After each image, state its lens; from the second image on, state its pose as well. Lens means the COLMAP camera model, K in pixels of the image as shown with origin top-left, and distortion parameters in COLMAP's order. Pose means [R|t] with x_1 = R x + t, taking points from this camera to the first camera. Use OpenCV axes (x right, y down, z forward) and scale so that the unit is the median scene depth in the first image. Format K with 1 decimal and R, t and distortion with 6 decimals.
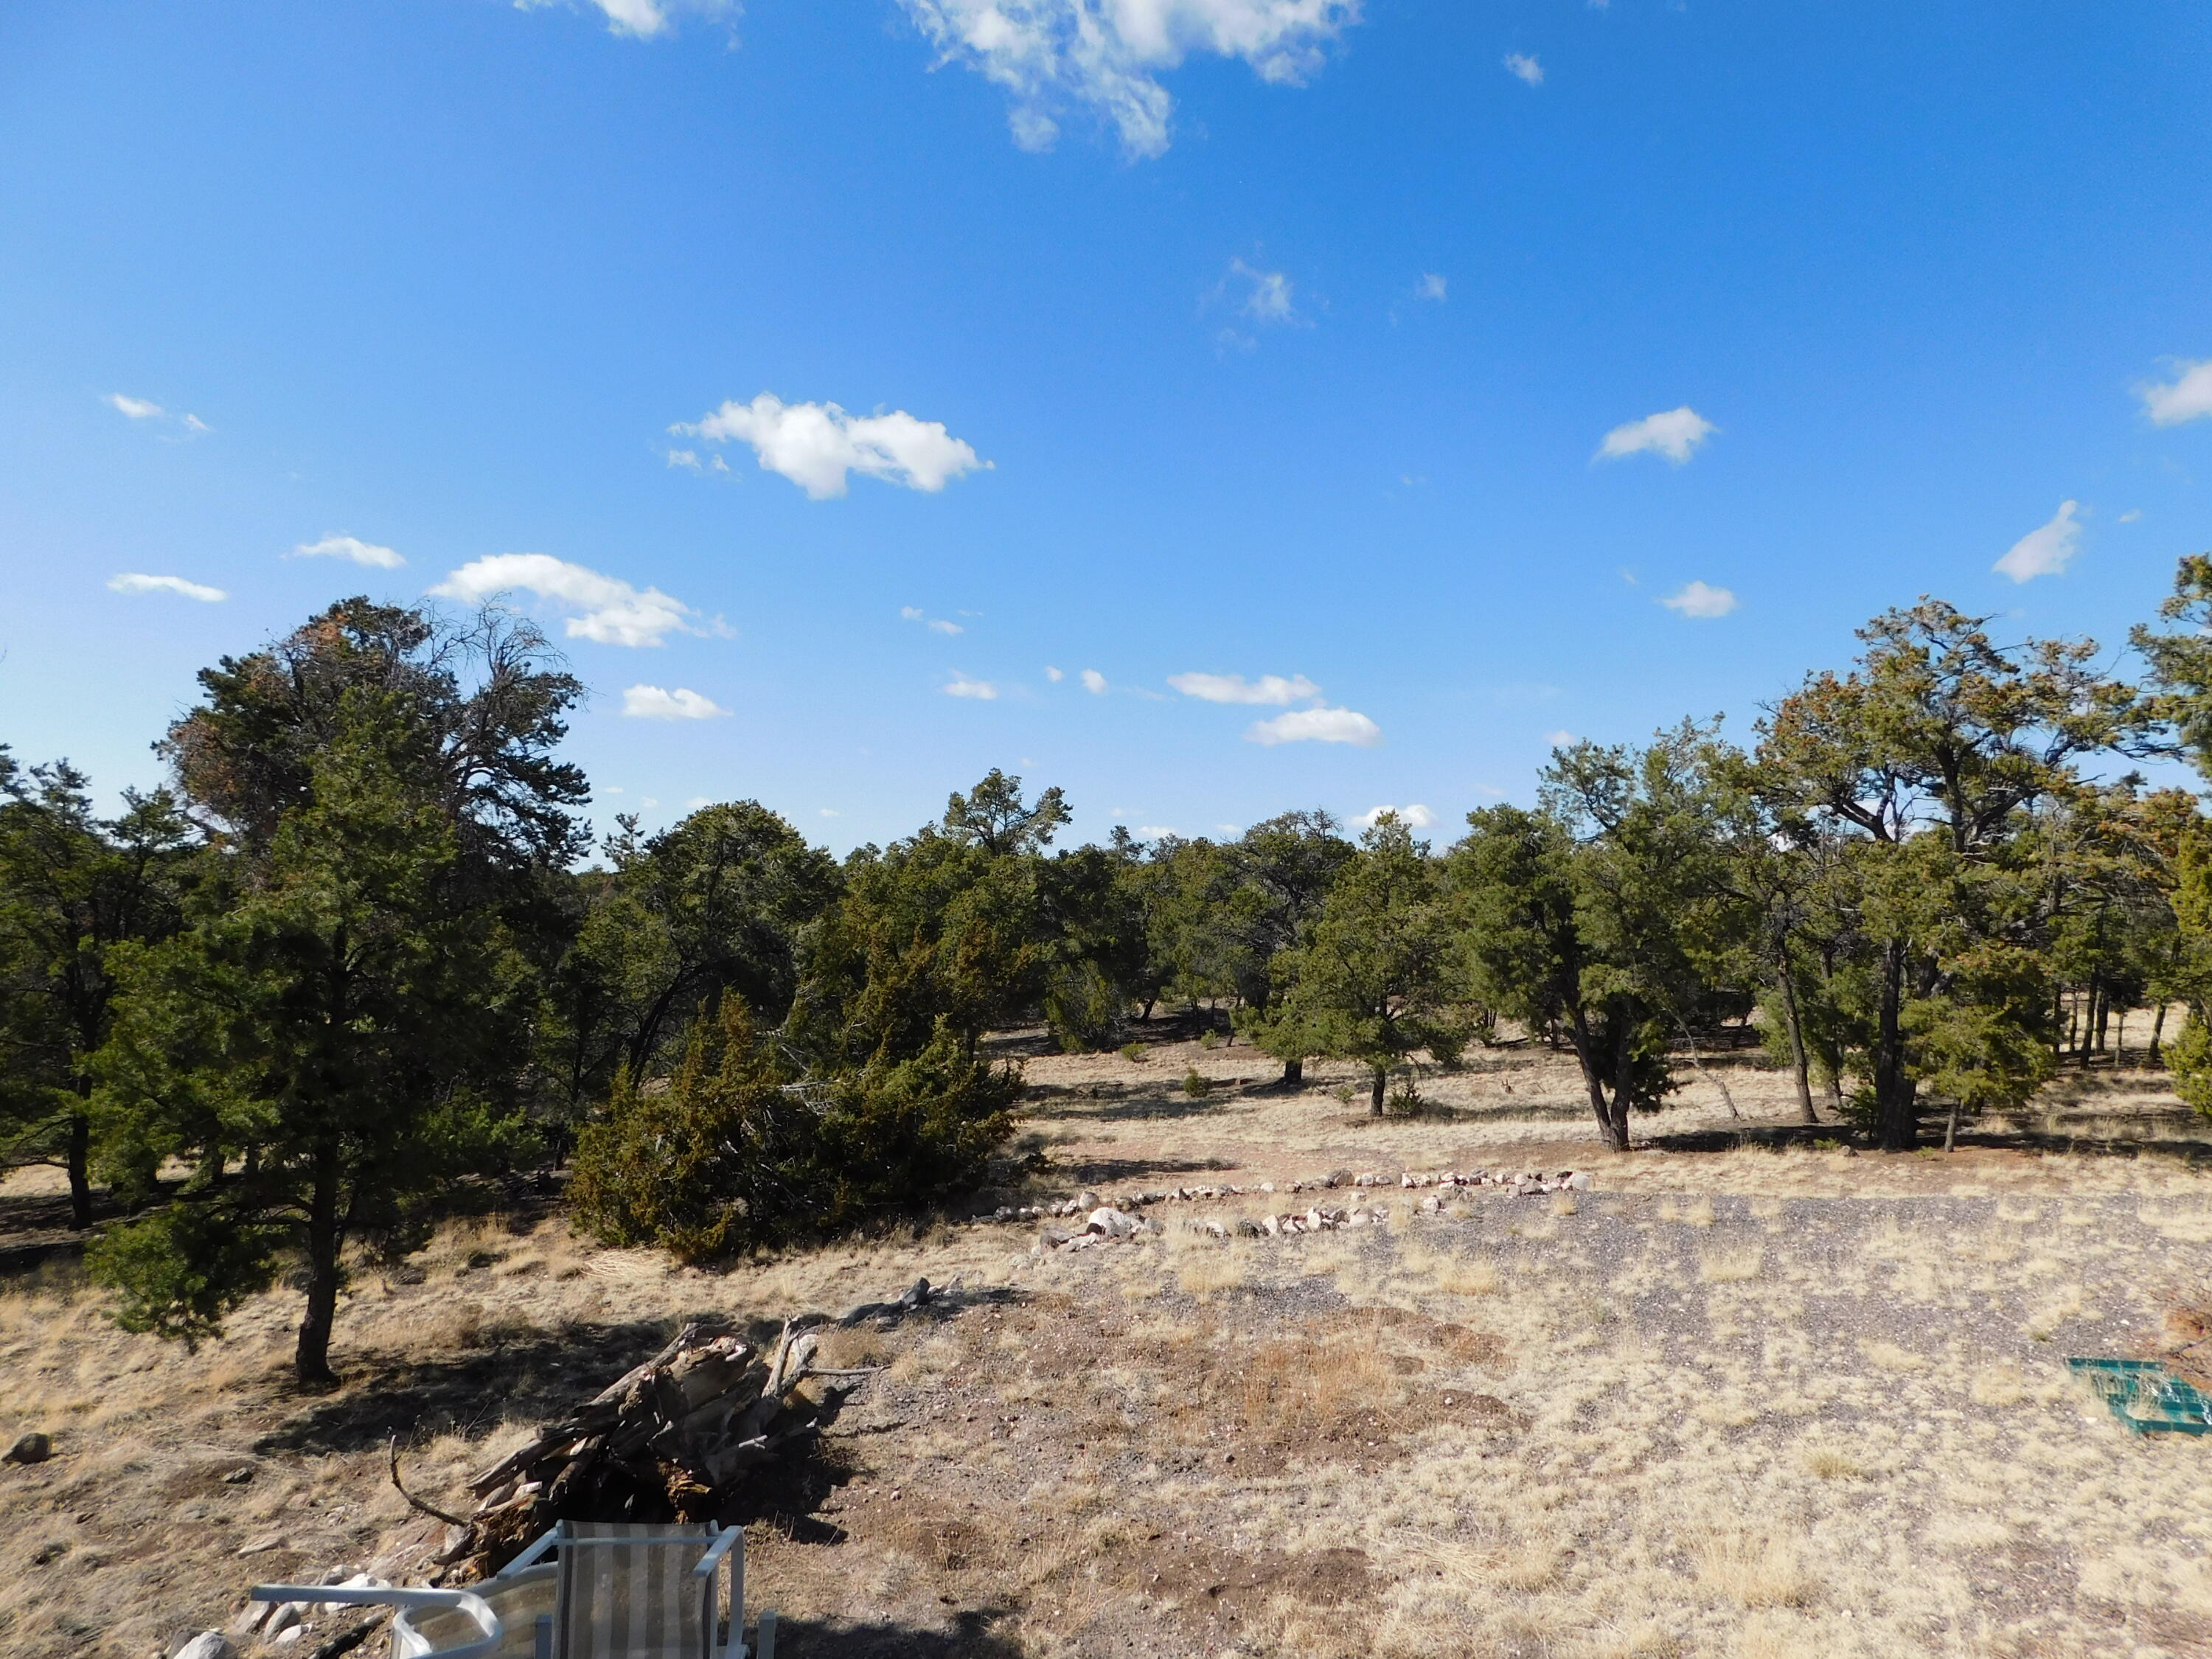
lens RADIAL K [[1437.7, 0, 1111.9], [0, 1437.7, 808.7], [0, 0, 1]] dist [-0.084148, 0.073044]
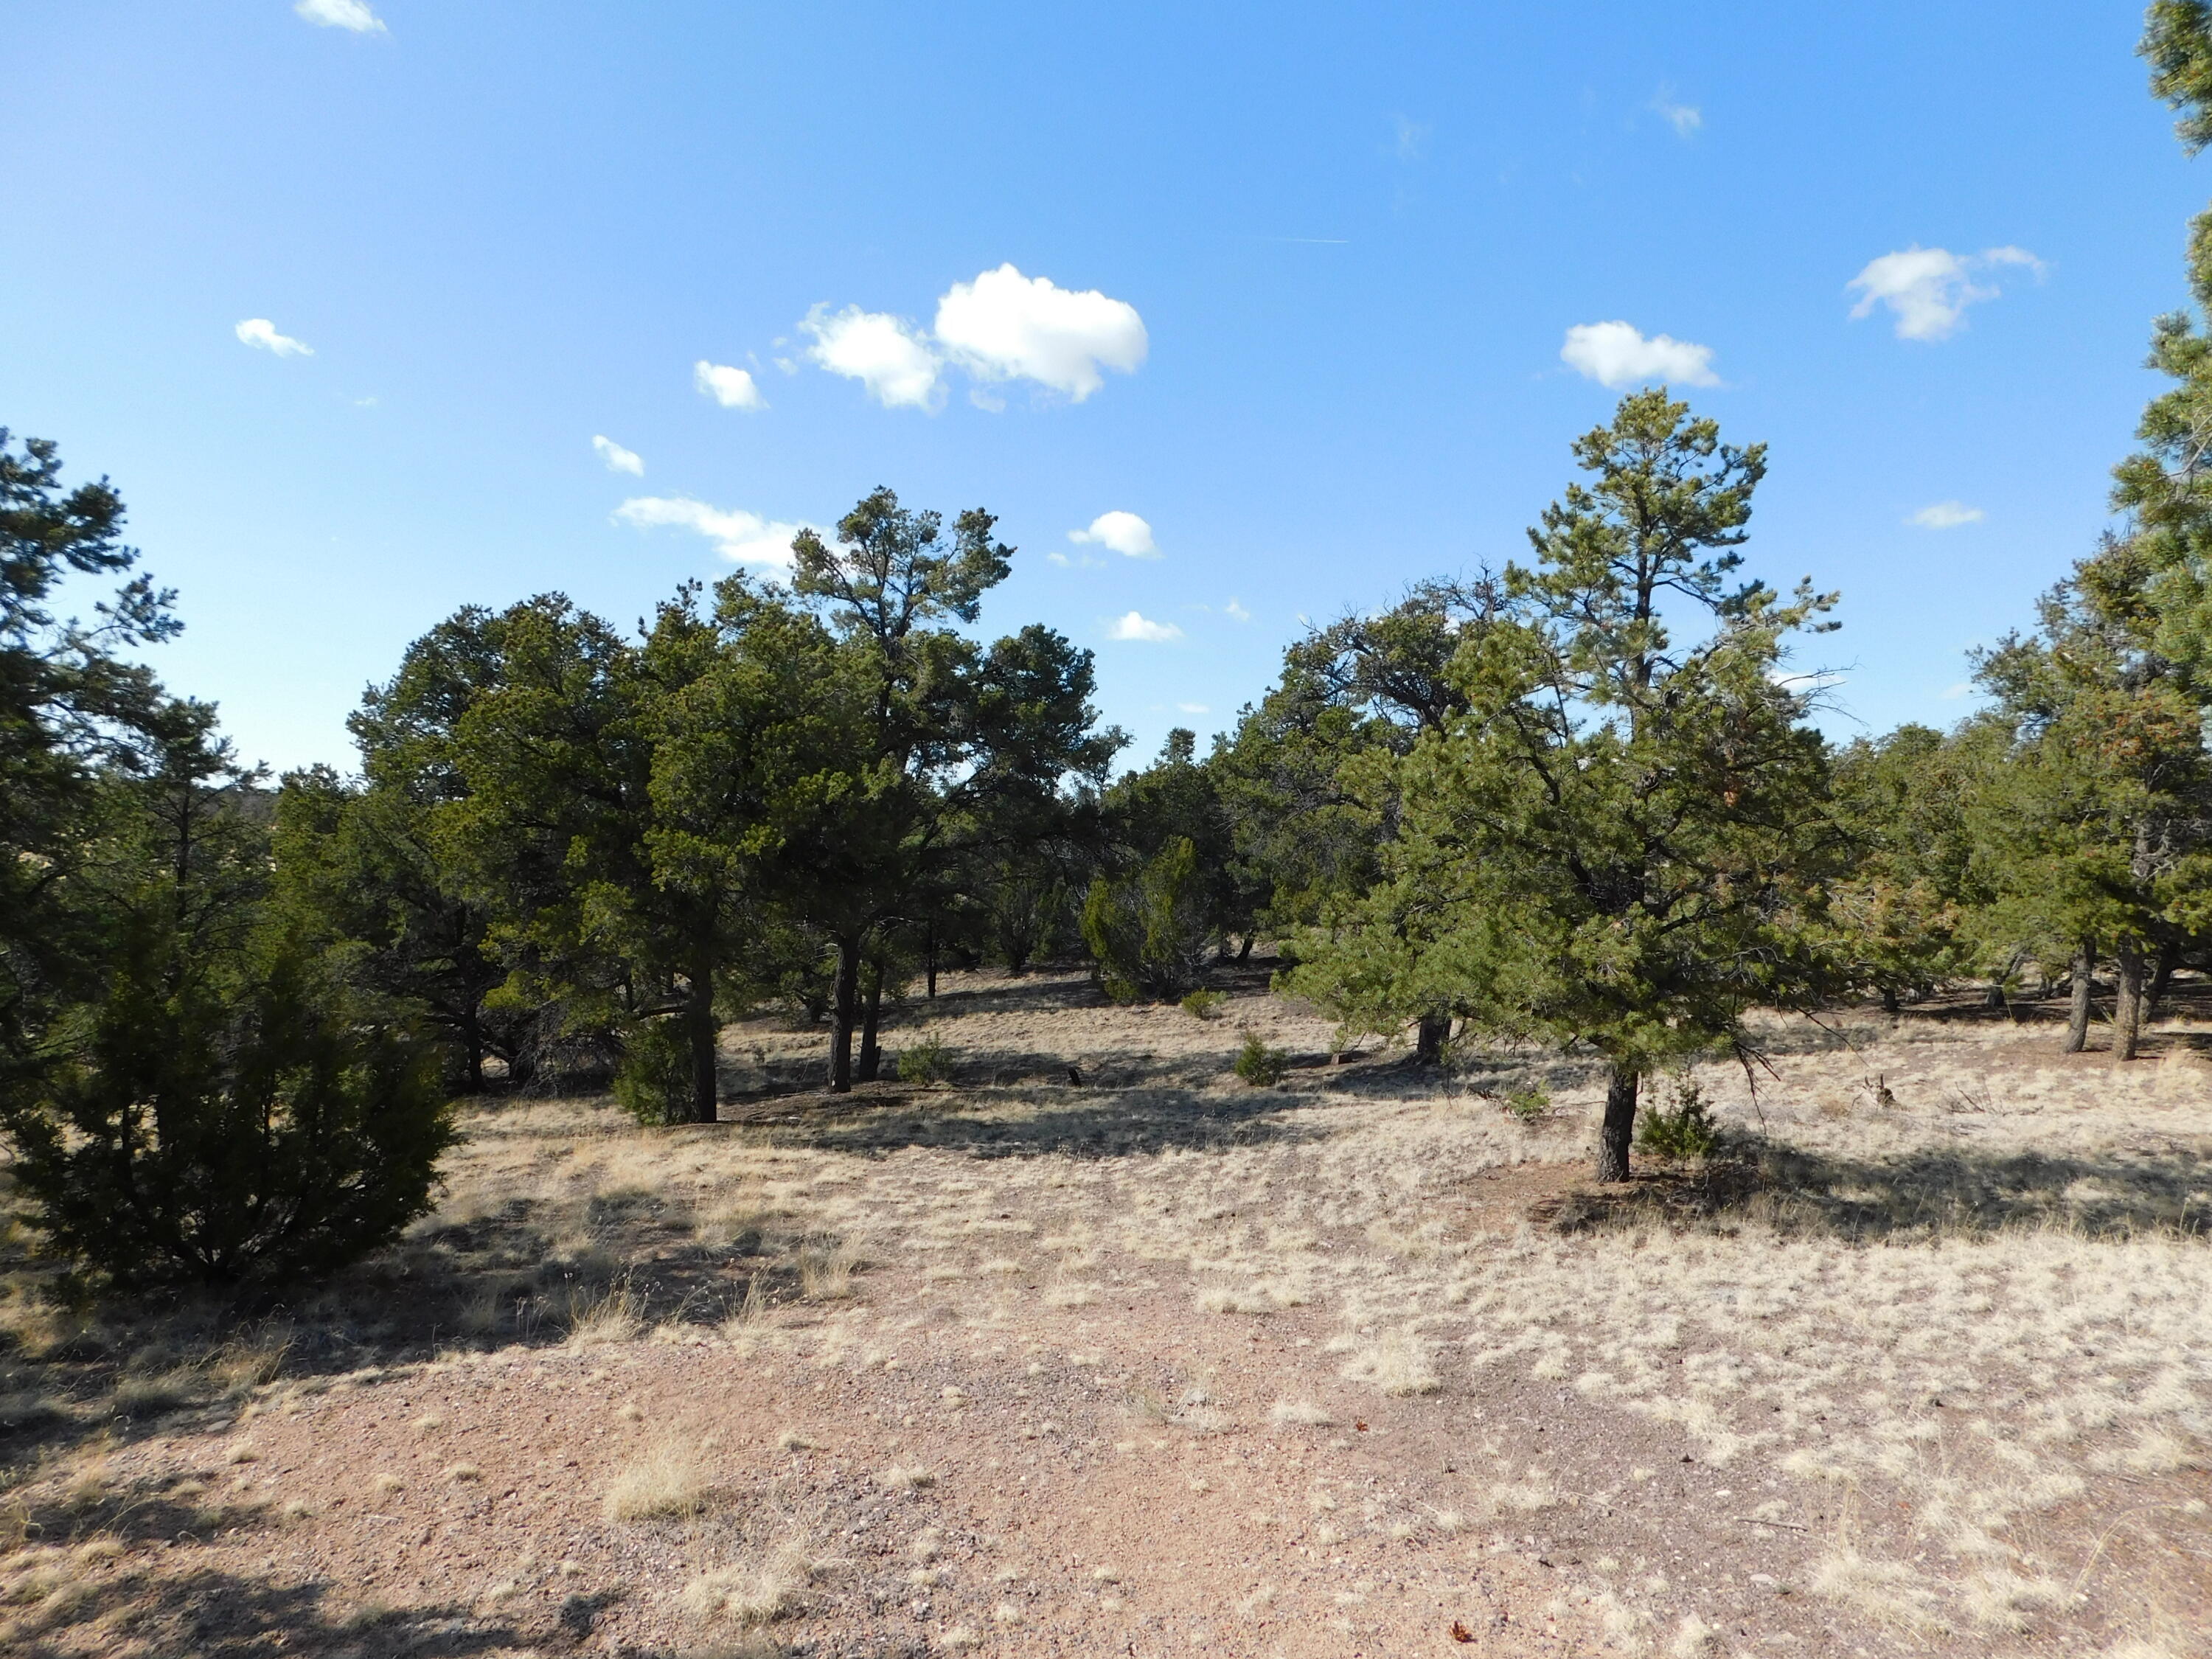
lens RADIAL K [[1437.7, 0, 1111.9], [0, 1437.7, 808.7], [0, 0, 1]] dist [-0.084148, 0.073044]
pose [[0.992790, 0.000293, -0.119867, 0.196798], [0.003767, 0.999427, 0.033646, 0.207889], [0.119808, -0.033855, 0.992220, 1.240881]]
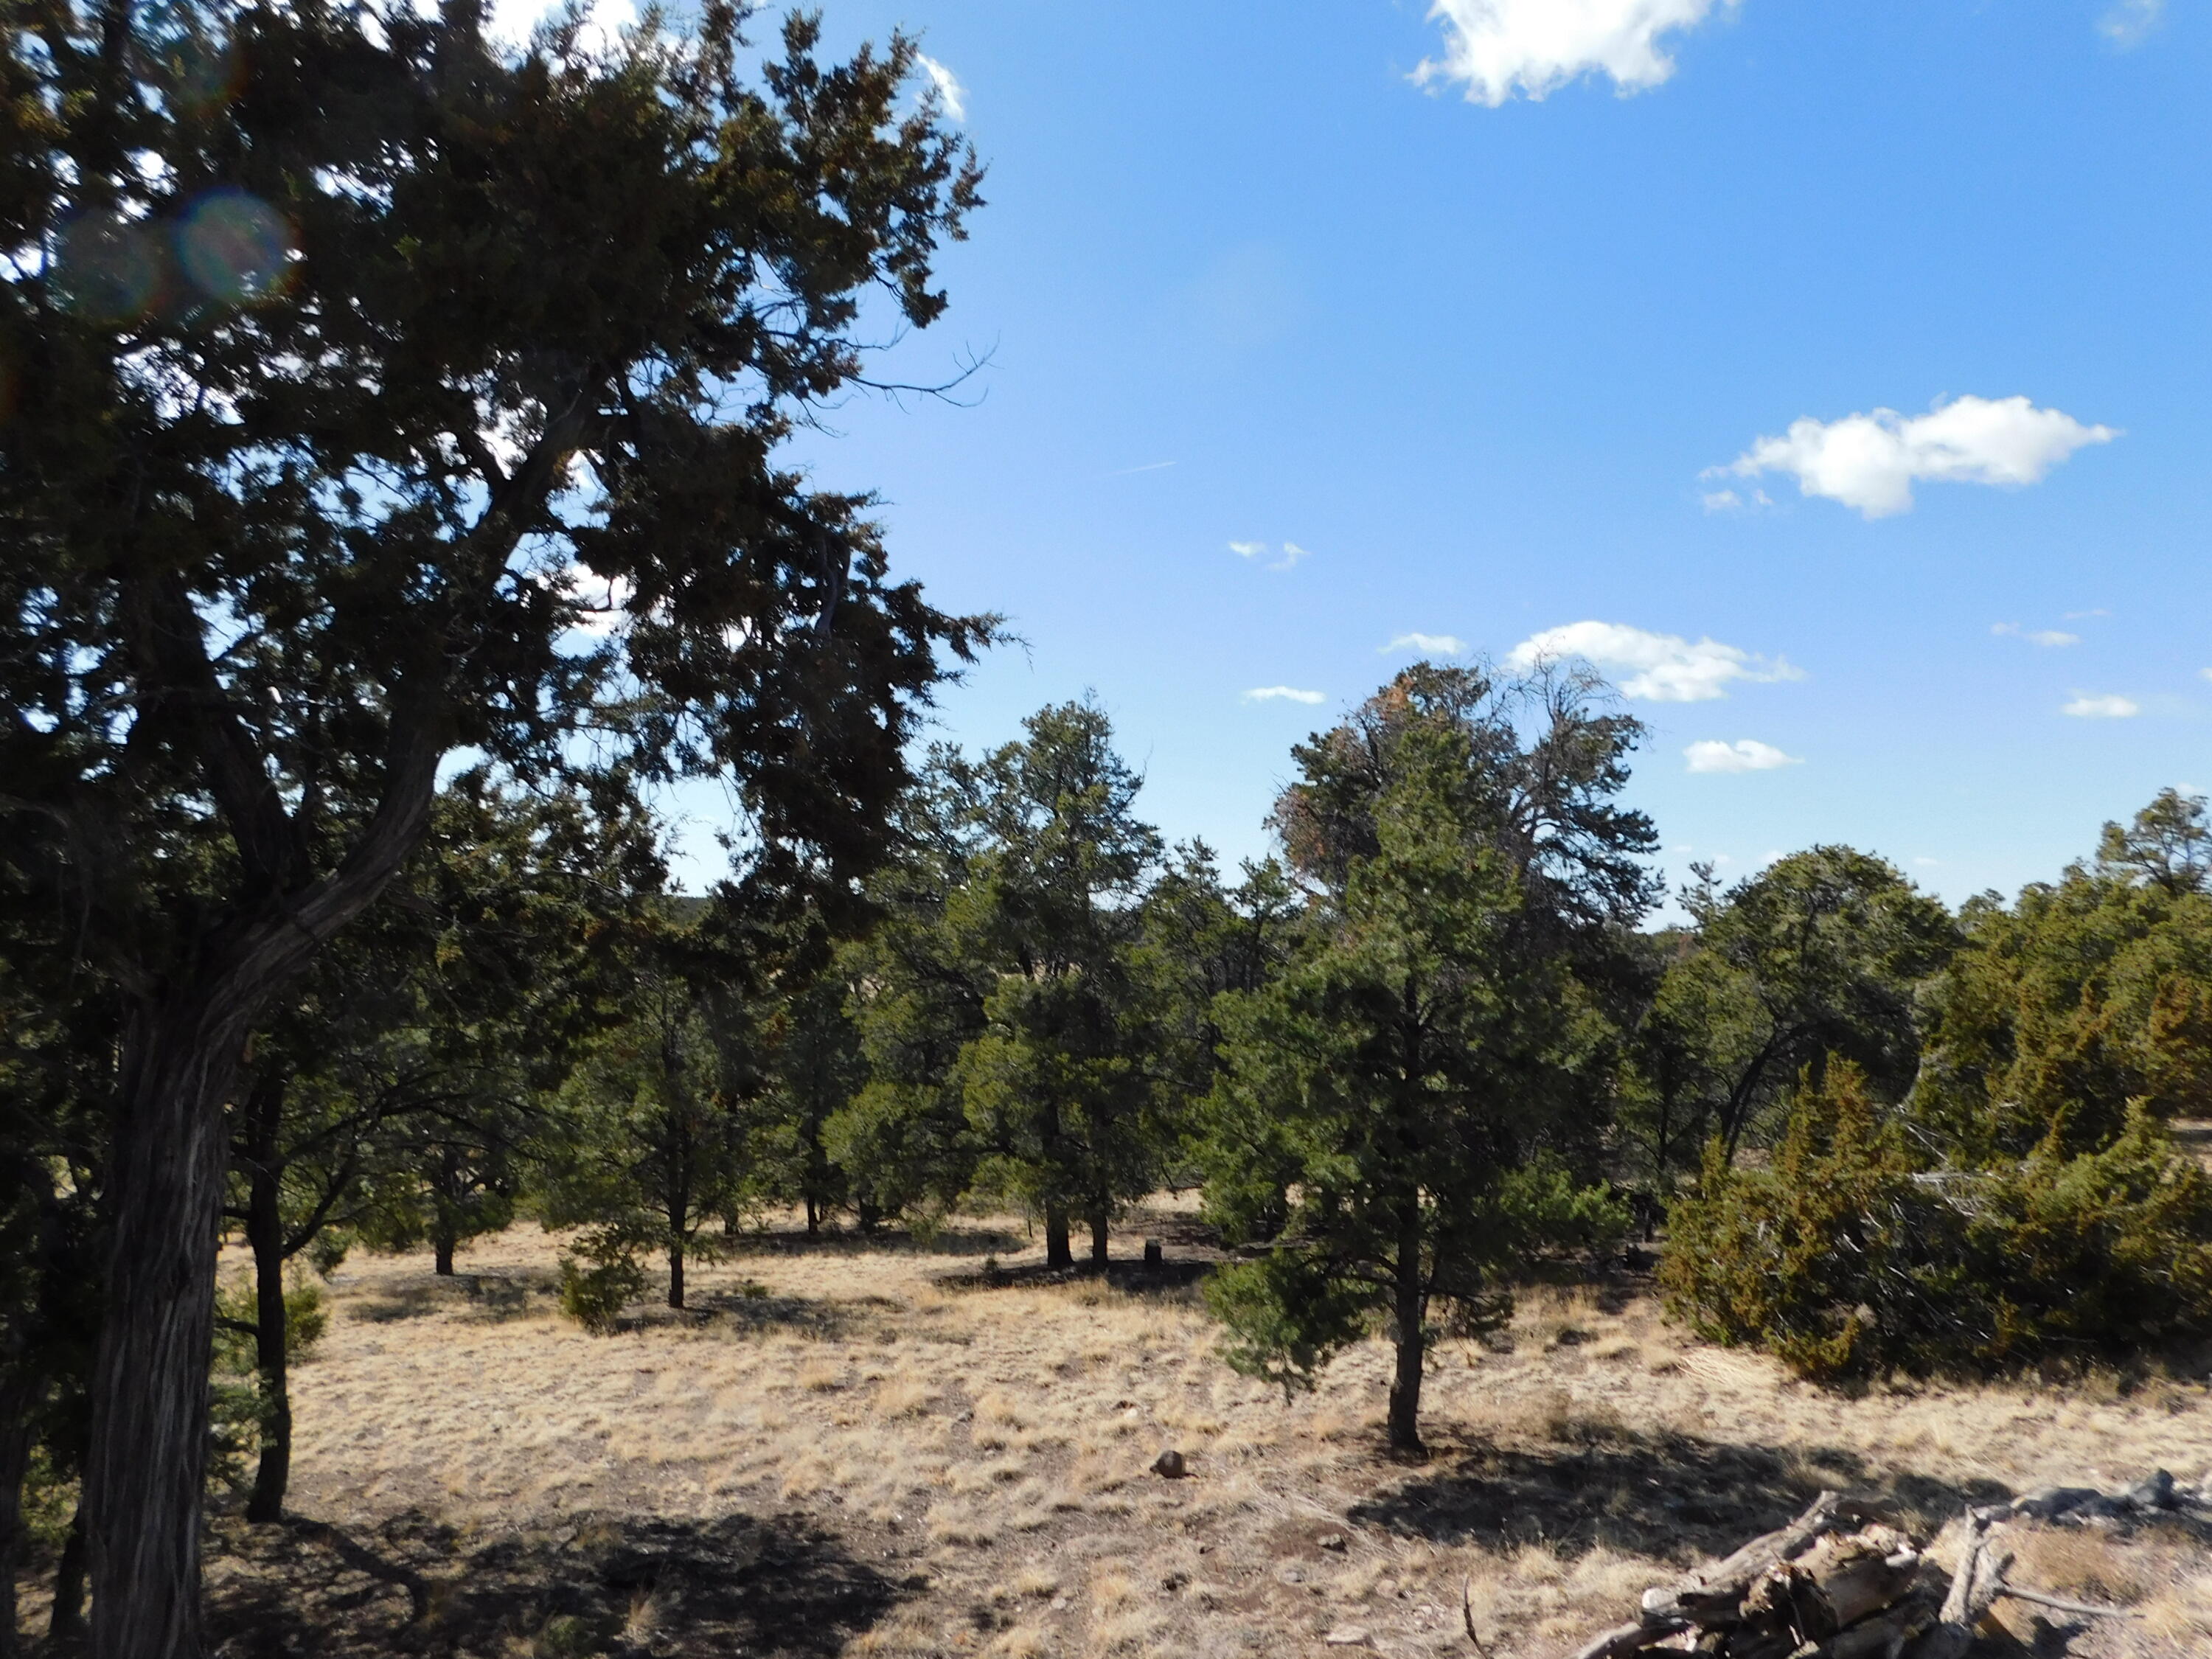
lens RADIAL K [[1437.7, 0, 1111.9], [0, 1437.7, 808.7], [0, 0, 1]] dist [-0.084148, 0.073044]
pose [[0.751089, -0.072262, -0.656234, -0.030448], [0.044407, 0.997270, -0.058989, 0.010159], [0.658706, 0.015165, 0.752248, 0.080018]]
